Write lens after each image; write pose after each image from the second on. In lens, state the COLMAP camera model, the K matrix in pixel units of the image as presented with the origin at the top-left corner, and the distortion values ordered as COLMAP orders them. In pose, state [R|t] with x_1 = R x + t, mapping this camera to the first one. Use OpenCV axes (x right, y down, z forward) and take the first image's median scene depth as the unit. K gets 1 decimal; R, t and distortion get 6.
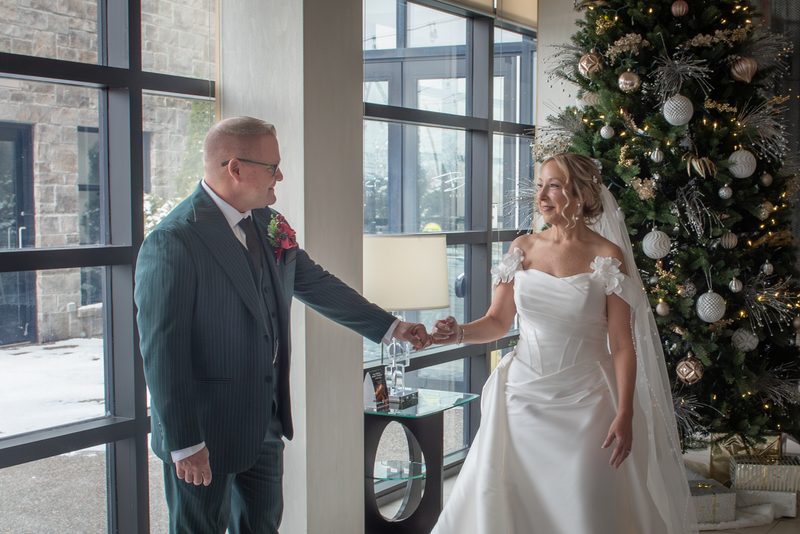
lens RADIAL K [[1237.9, 0, 498.5], [0, 1237.9, 310.1], [0, 0, 1]] dist [-0.038087, -0.039947]
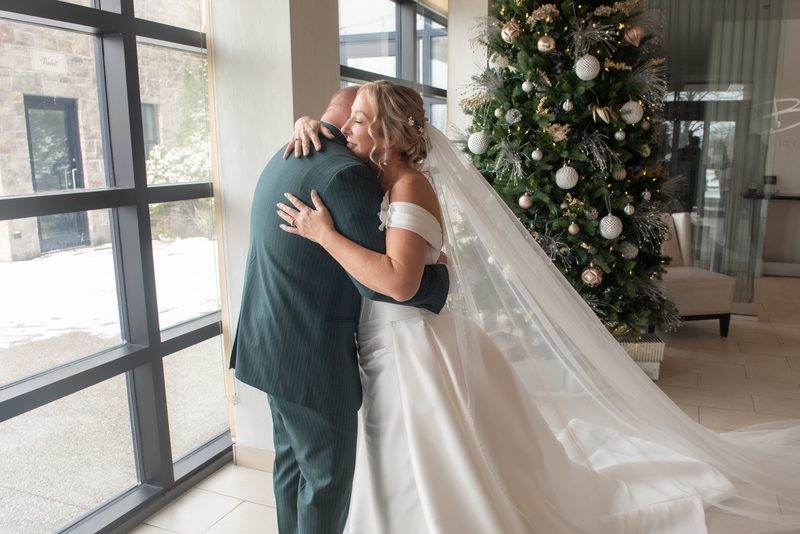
lens RADIAL K [[687.3, 0, 421.3], [0, 687.3, 304.5], [0, 0, 1]] dist [-0.047994, 0.000546]
pose [[0.996743, -0.026661, 0.076110, -0.077200], [0.016130, 0.990609, 0.135771, -0.021988], [-0.079015, -0.134101, 0.987812, 0.302689]]
